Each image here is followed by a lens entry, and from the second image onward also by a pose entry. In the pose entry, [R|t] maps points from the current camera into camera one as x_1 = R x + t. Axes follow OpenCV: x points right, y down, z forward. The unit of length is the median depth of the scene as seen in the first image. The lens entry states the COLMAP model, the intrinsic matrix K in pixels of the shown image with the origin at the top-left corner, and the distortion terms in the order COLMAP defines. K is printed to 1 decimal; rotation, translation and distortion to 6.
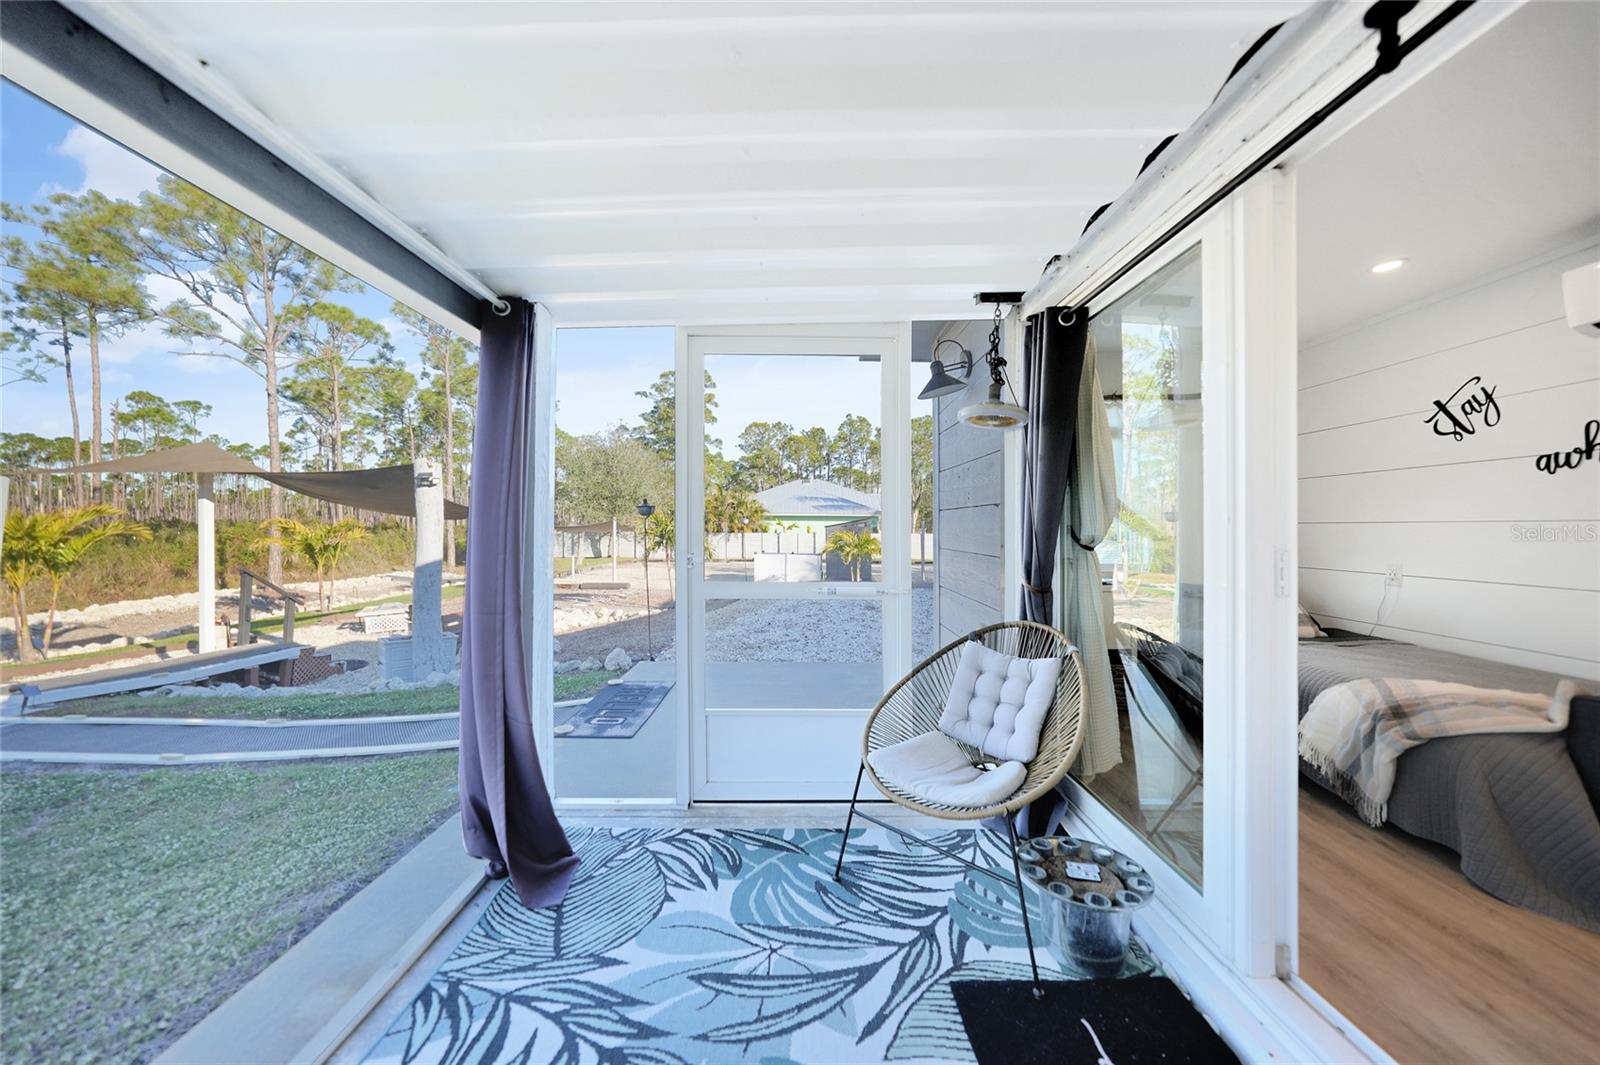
lens RADIAL K [[555.1, 0, 802.3], [0, 555.1, 529.3], [0, 0, 1]] dist [-0.028933, 0.006992]
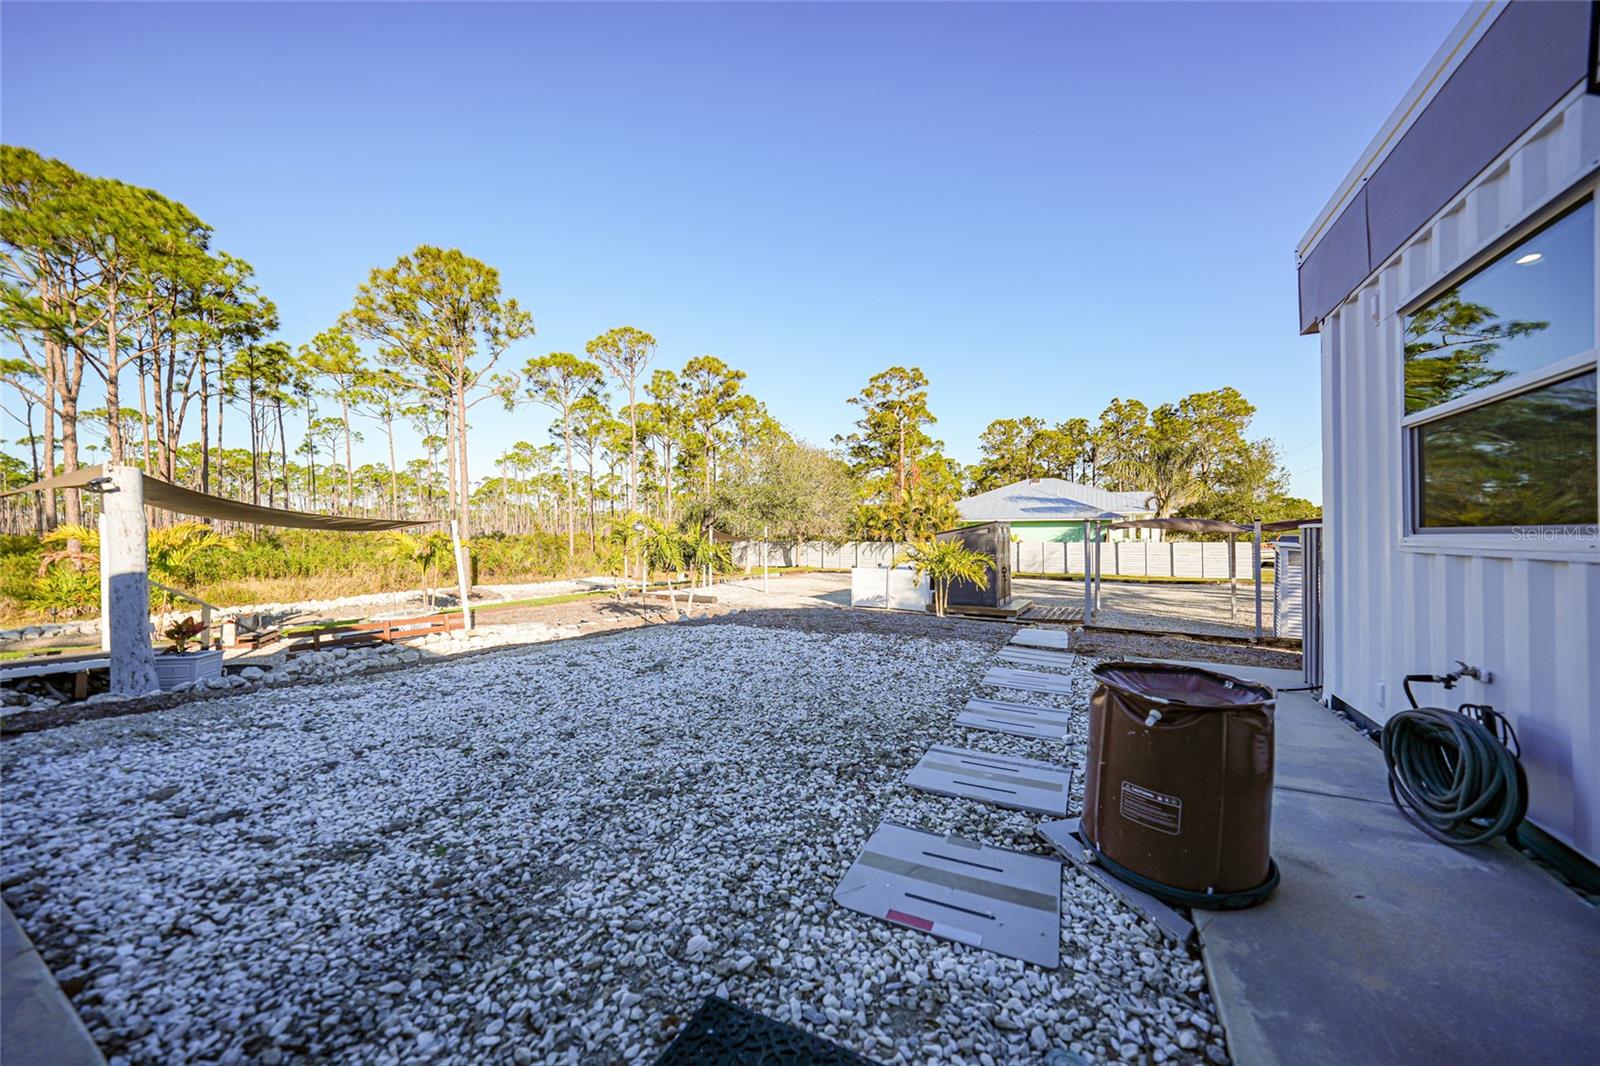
lens RADIAL K [[552.1, 0, 808.1], [0, 552.1, 532.6], [0, 0, 1]] dist [-0.034566, 0.006850]
pose [[0.883288, -0.011532, -0.468689, 0.175425], [0.006877, 0.999909, -0.011642, 0.000150], [0.468780, 0.007059, 0.883287, 0.182249]]
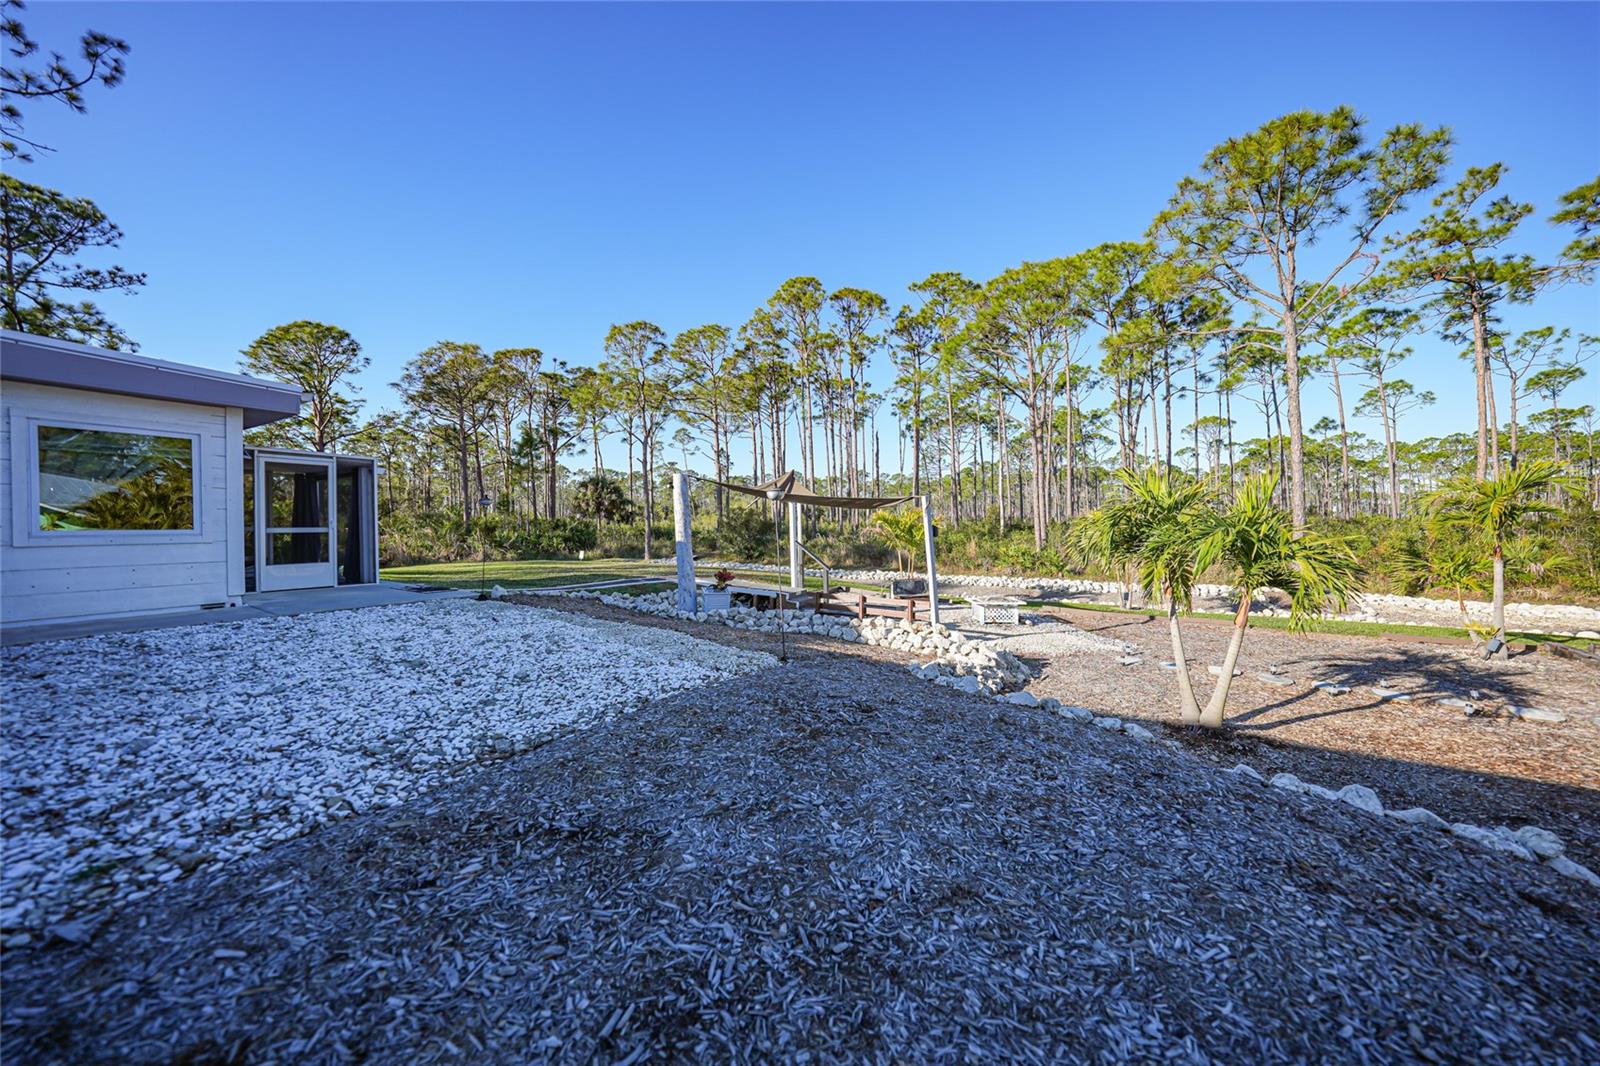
lens RADIAL K [[555.2, 0, 801.7], [0, 555.2, 533.5], [0, 0, 1]] dist [-0.029696, 0.007356]
pose [[-0.534269, 0.008209, -0.845275, 0.111495], [-0.007894, 0.999861, 0.014699, 0.004766], [0.845278, 0.014526, -0.534130, 0.524211]]
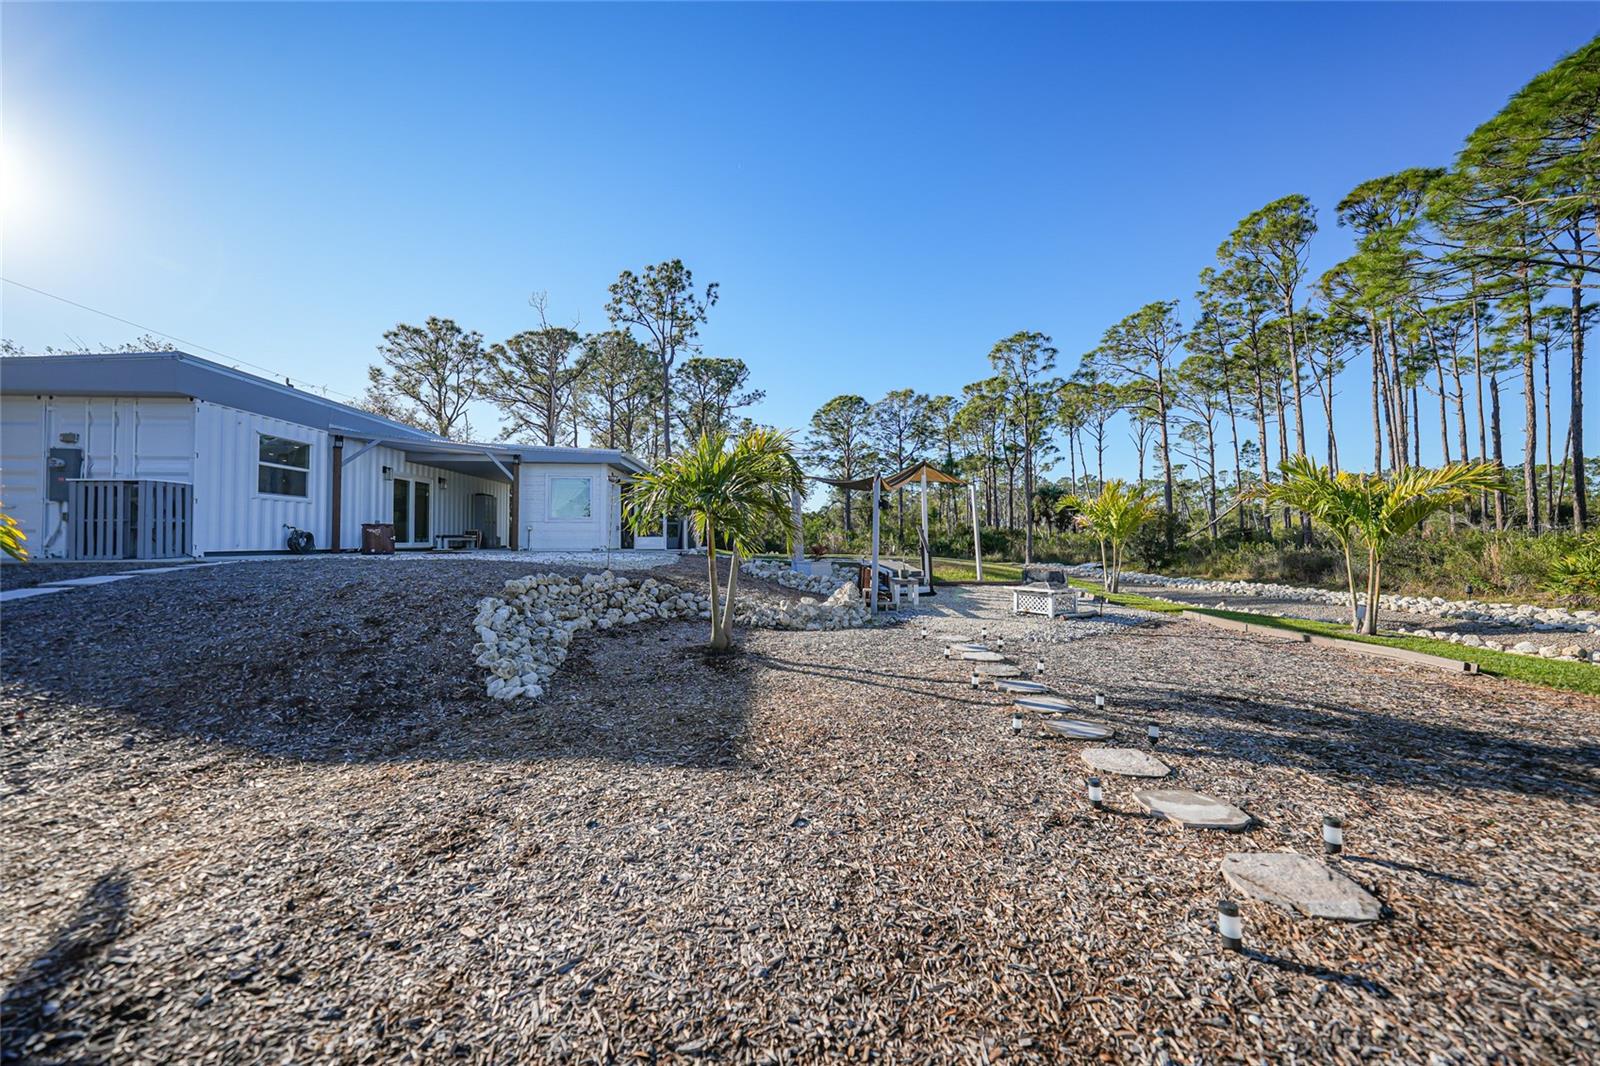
lens RADIAL K [[555.1, 0, 802.3], [0, 555.1, 529.8], [0, 0, 1]] dist [-0.028933, 0.006992]
pose [[-0.998588, -0.010256, -0.052119, -0.157369], [-0.009360, 0.999805, -0.017399, 0.032044], [0.052287, -0.016886, -0.998489, 0.773563]]
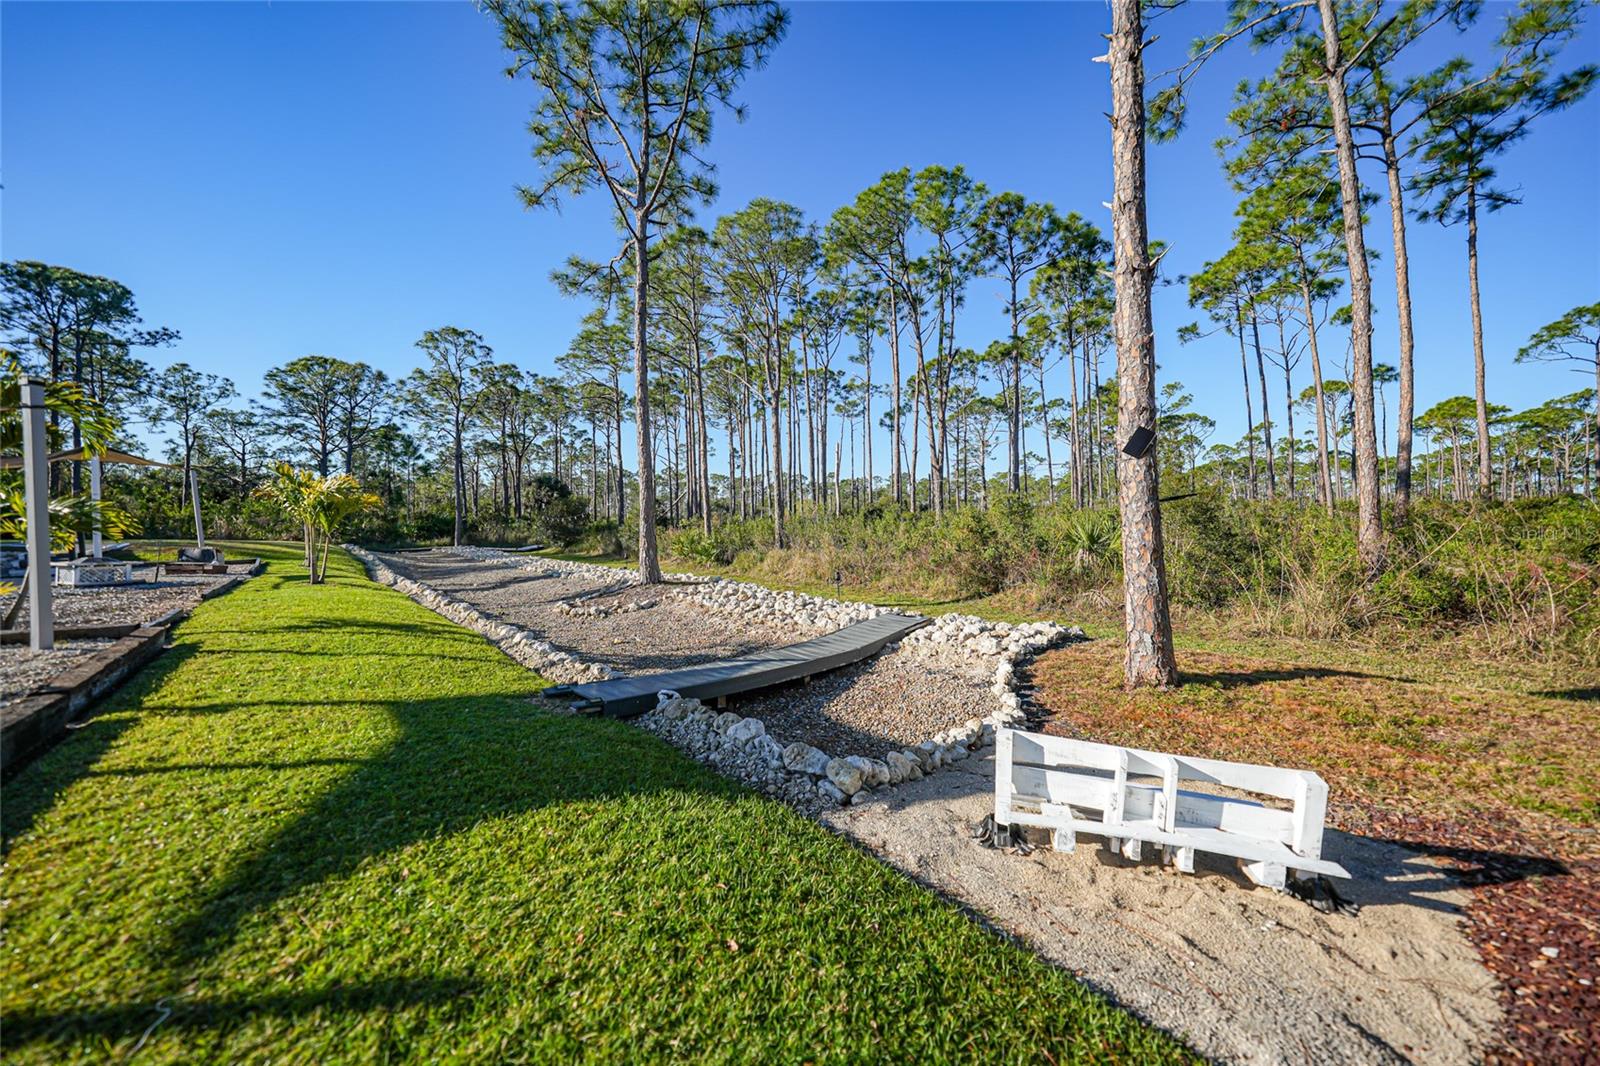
lens RADIAL K [[555.1, 0, 802.3], [0, 555.1, 529.8], [0, 0, 1]] dist [-0.028933, 0.006992]
pose [[-0.758330, -0.007302, -0.651830, -0.478354], [-0.010112, 0.999949, 0.000563, 0.032117], [0.651792, 0.007019, -0.758365, 1.080745]]
